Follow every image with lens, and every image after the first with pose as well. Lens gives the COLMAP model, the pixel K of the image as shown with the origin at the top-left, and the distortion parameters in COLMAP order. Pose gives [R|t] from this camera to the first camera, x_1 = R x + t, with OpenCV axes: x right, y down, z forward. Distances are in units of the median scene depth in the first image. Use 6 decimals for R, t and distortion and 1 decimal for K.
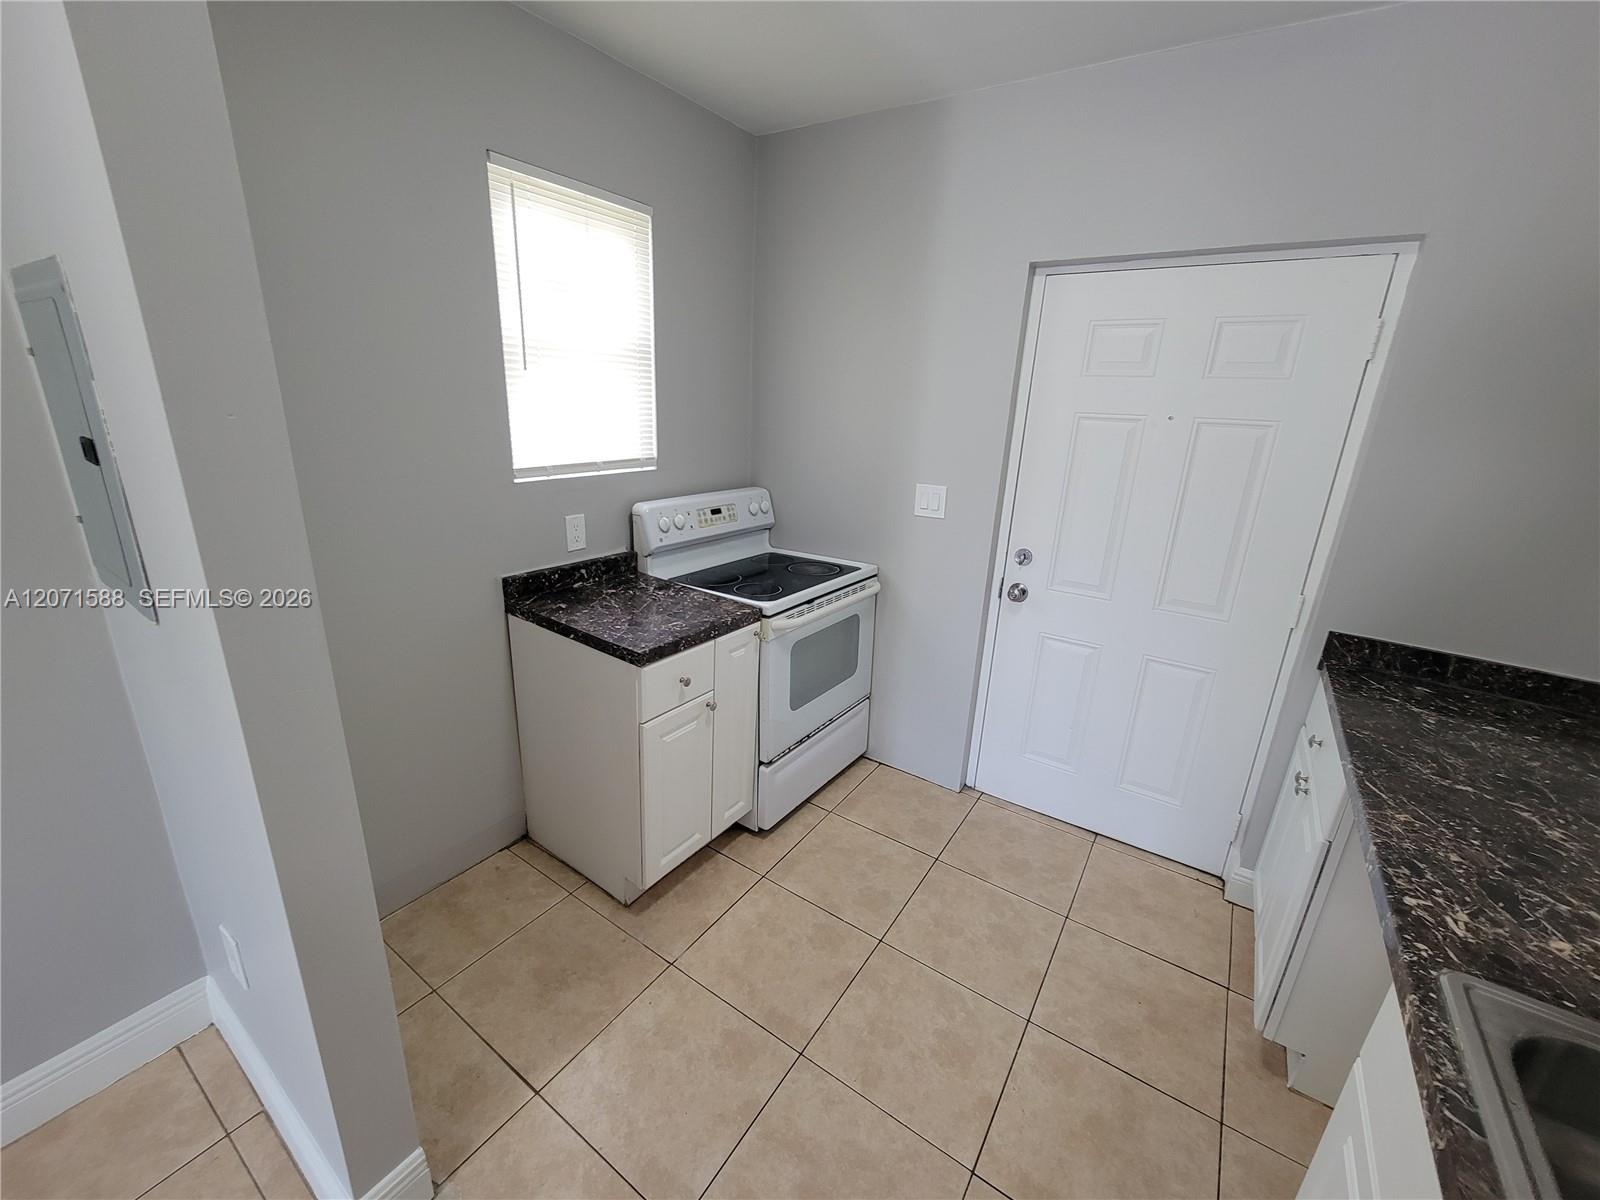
lens RADIAL K [[653.7, 0, 789.6], [0, 653.7, 606.9], [0, 0, 1]] dist [-0.000759, -0.000721]
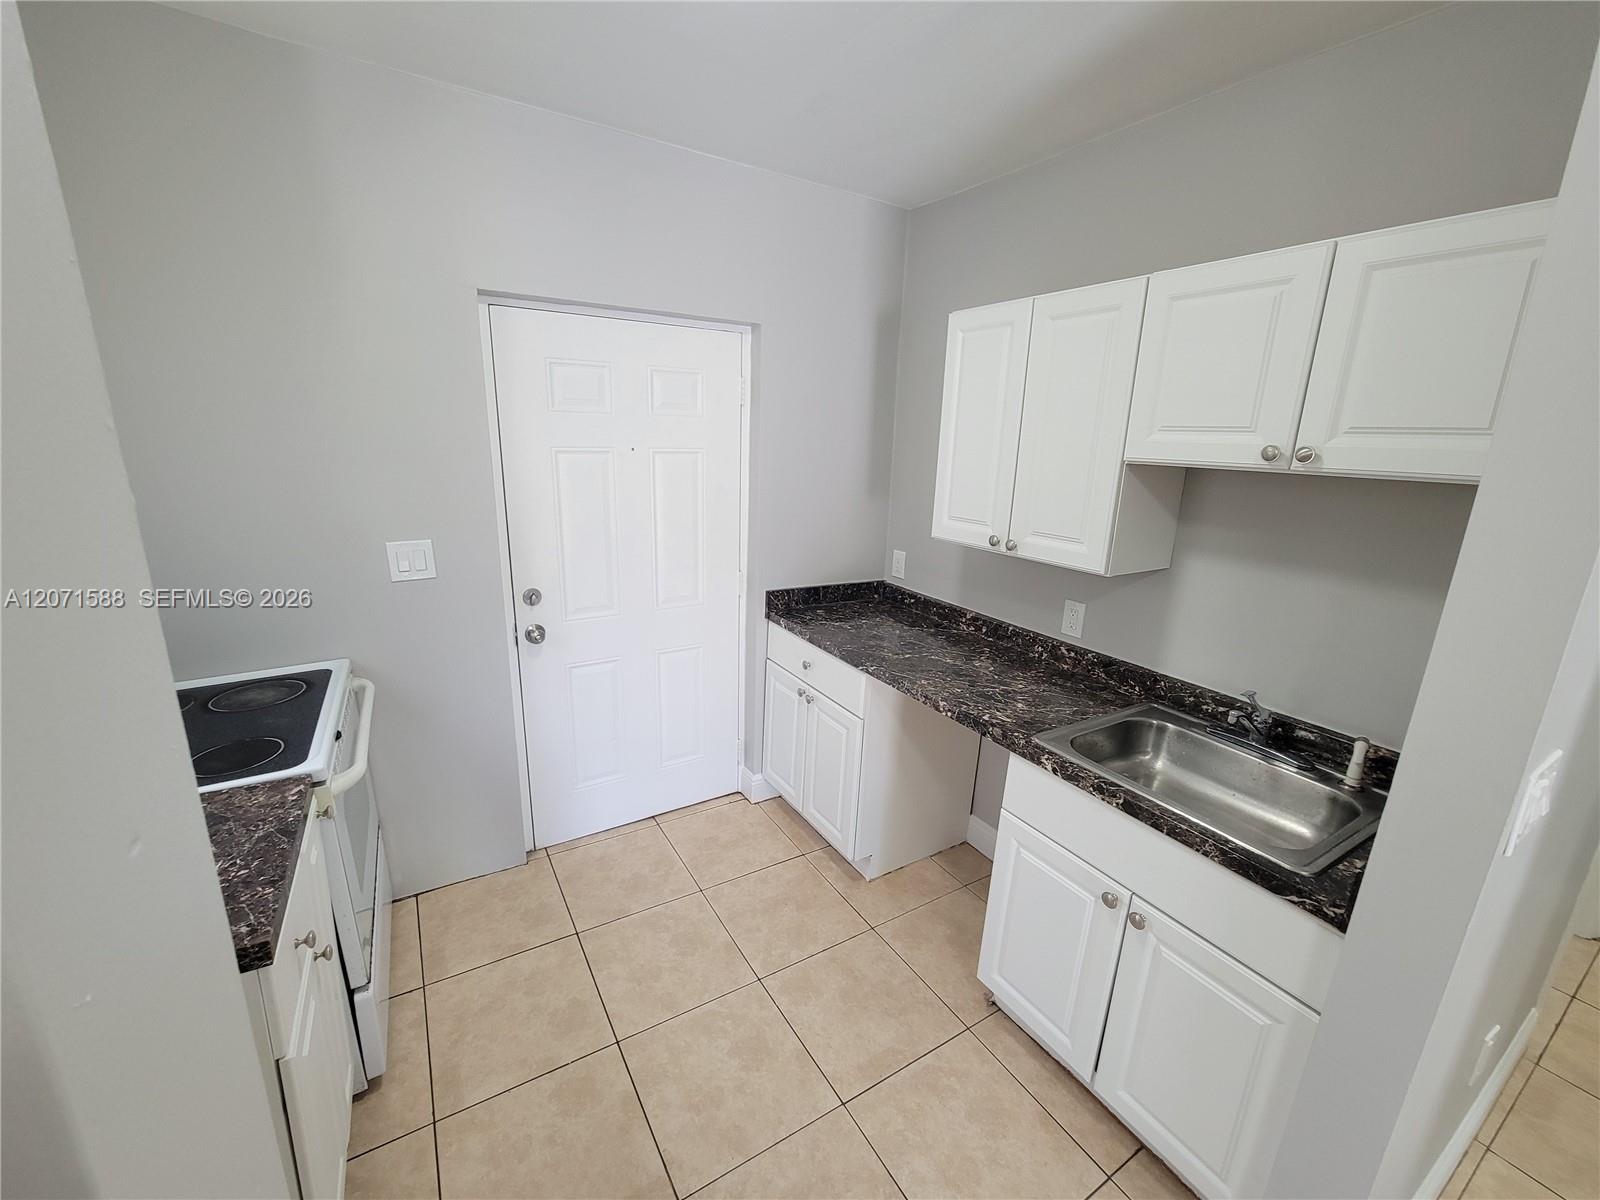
lens RADIAL K [[653.7, 0, 792.5], [0, 653.7, 603.2], [0, 0, 1]] dist [-0.000759, -0.000721]
pose [[0.412085, -0.262586, 0.872488, -0.421776], [0.264049, 0.950897, 0.161471, -0.158521], [-0.872046, 0.163840, 0.461186, 0.300257]]
